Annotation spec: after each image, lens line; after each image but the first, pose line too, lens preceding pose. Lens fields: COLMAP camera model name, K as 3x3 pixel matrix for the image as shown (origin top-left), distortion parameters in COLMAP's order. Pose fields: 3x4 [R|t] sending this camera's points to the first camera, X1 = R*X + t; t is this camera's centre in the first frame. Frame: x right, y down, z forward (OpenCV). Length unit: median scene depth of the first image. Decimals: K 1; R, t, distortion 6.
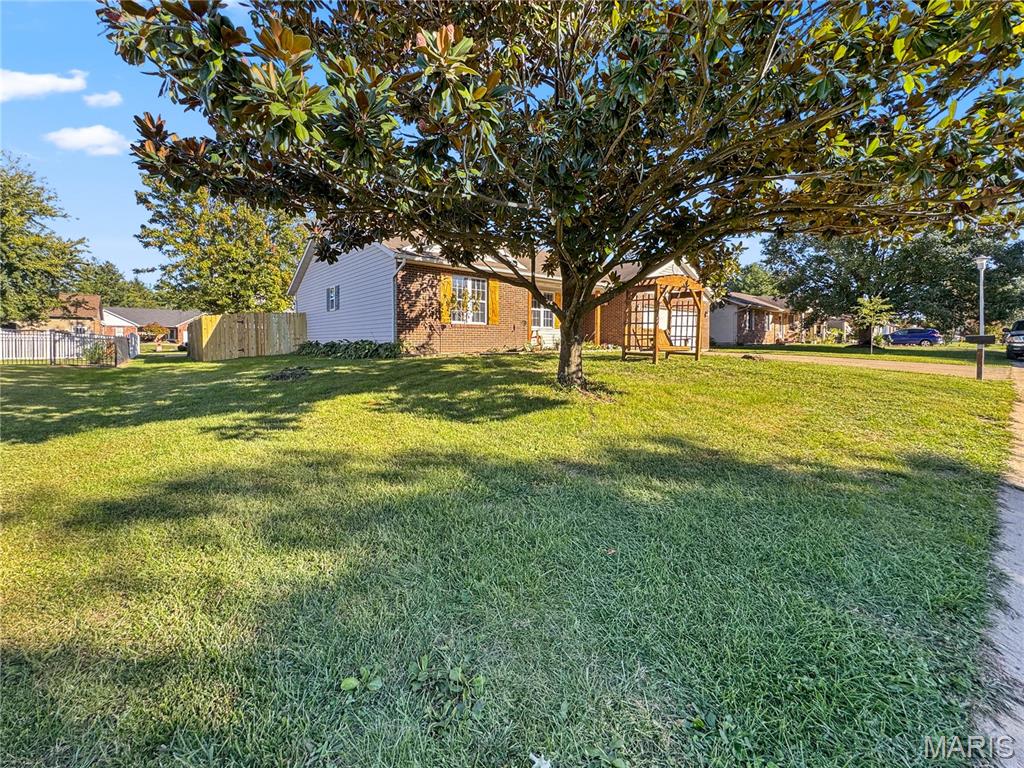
lens RADIAL K [[414.8, 0, 511.8], [0, 414.8, 379.4], [0, 0, 1]] dist [-0.000511, 0.000512]
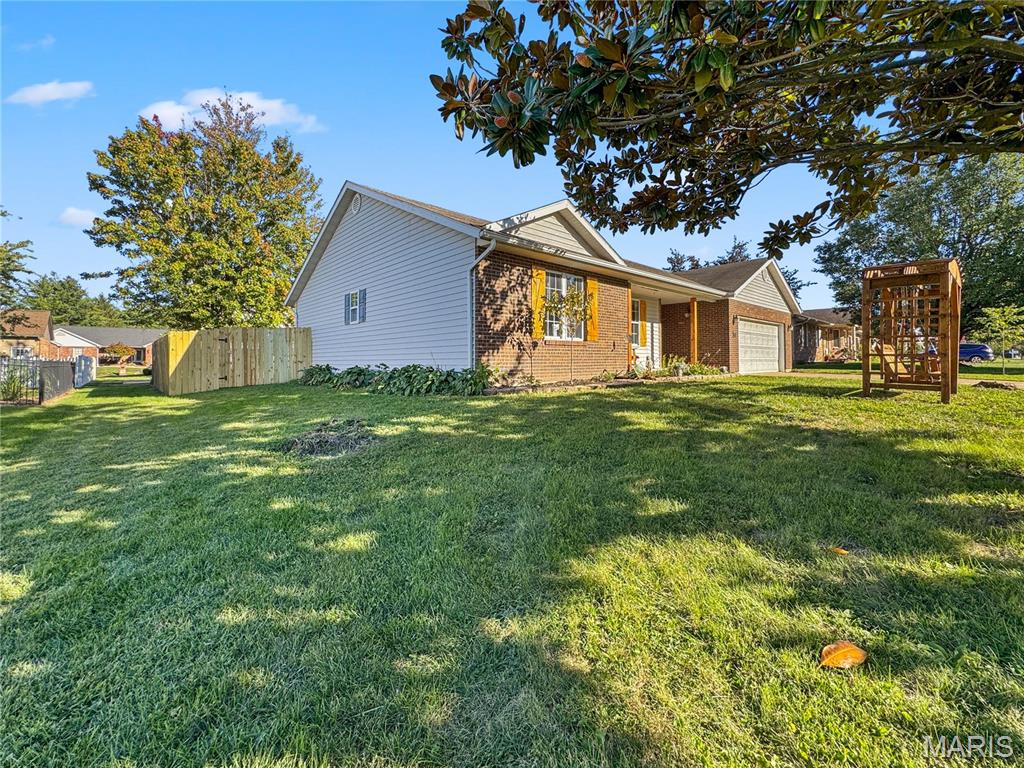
lens RADIAL K [[415.2, 0, 512.5], [0, 415.2, 374.4], [0, 0, 1]] dist [-0.002668, -0.000396]
pose [[0.998933, -0.009648, 0.045156, -0.152849], [0.012118, 0.998426, -0.054759, -0.027112], [-0.044557, 0.055247, 0.997478, 0.214895]]
